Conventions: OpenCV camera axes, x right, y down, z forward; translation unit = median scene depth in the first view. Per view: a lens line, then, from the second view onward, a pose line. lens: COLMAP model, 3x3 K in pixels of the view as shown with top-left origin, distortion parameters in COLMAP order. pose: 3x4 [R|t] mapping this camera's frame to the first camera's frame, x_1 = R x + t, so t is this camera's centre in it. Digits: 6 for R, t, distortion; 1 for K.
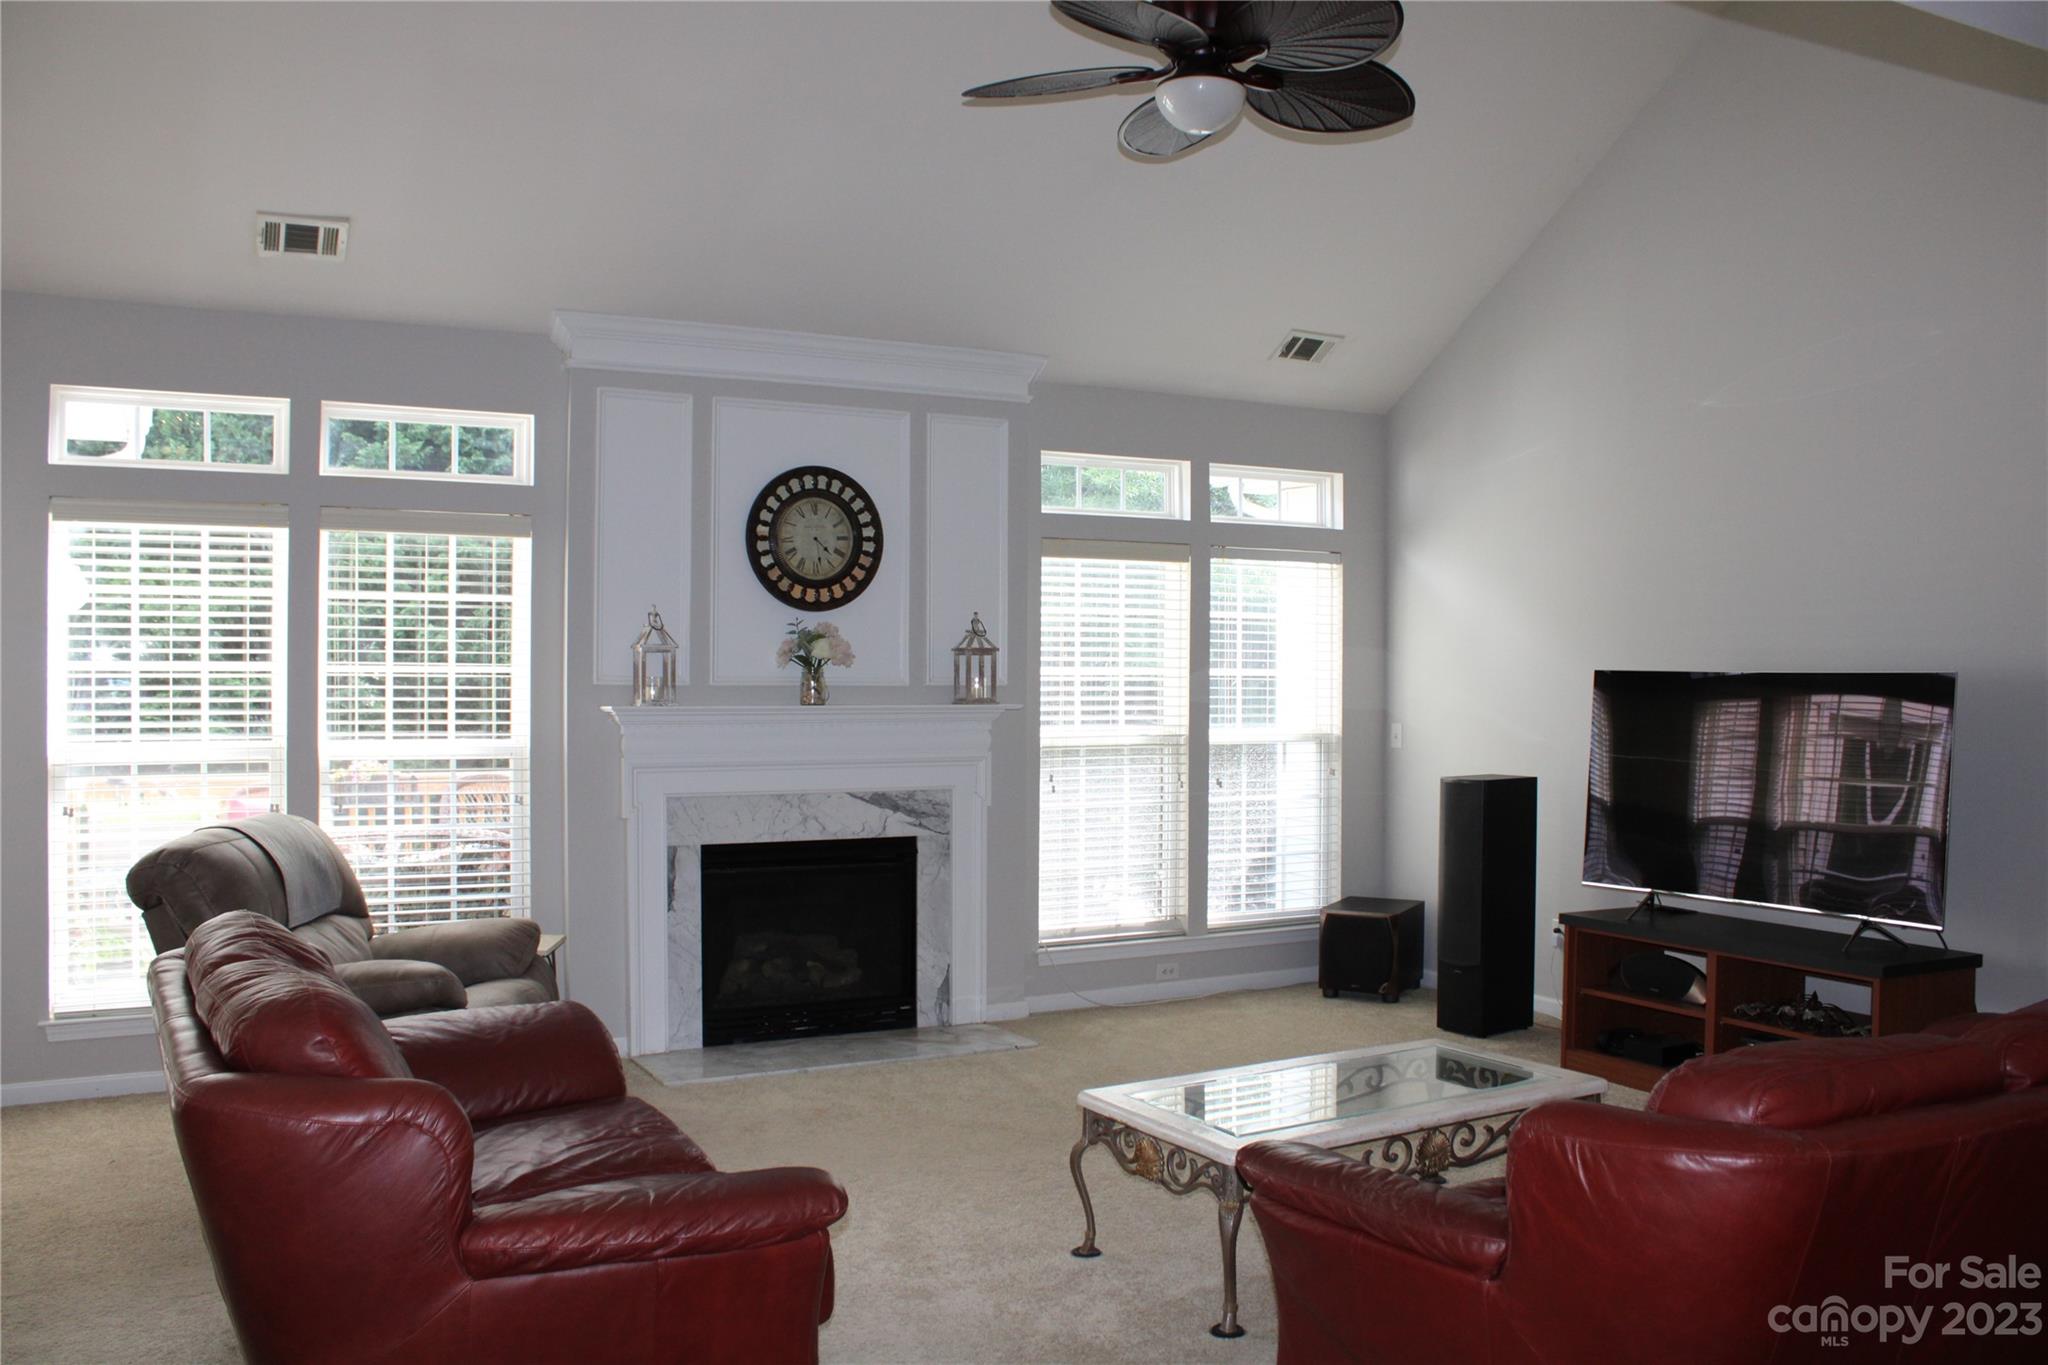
lens RADIAL K [[1695.9, 0, 1017.7], [0, 1695.9, 669.8], [0, 0, 1]] dist [-0.175320, 0.158749]
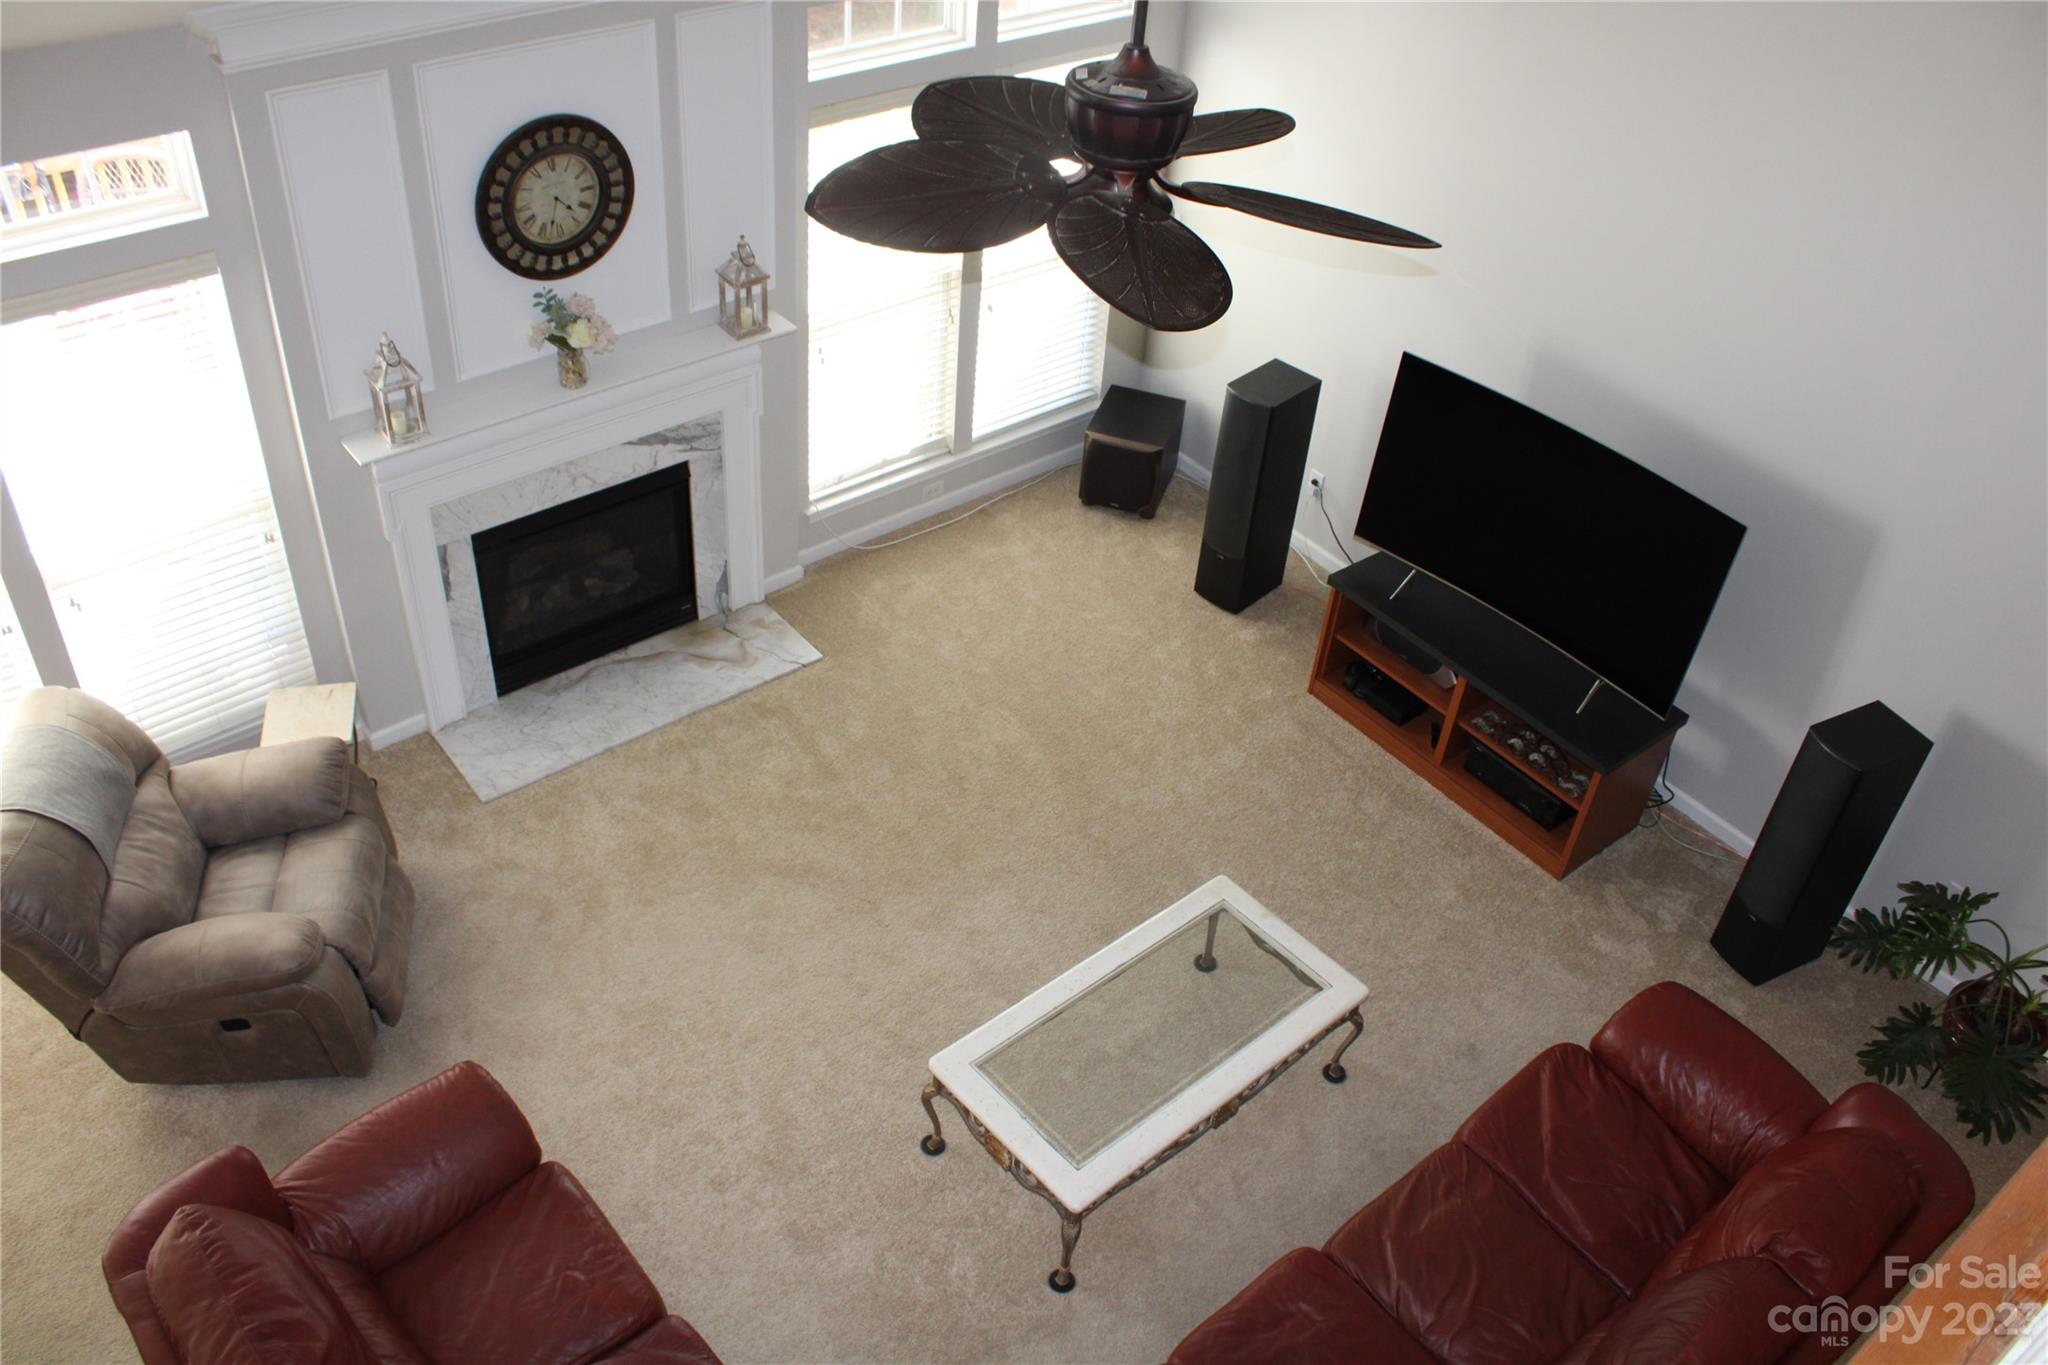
lens RADIAL K [[1695.9, 0, 1017.7], [0, 1695.9, 669.8], [0, 0, 1]] dist [-0.175320, 0.158749]
pose [[0.980984, -0.069123, 0.181362, -0.059029], [-0.061579, 0.775306, 0.628576, -0.427024], [-0.184060, -0.627791, 0.756307, 0.179295]]
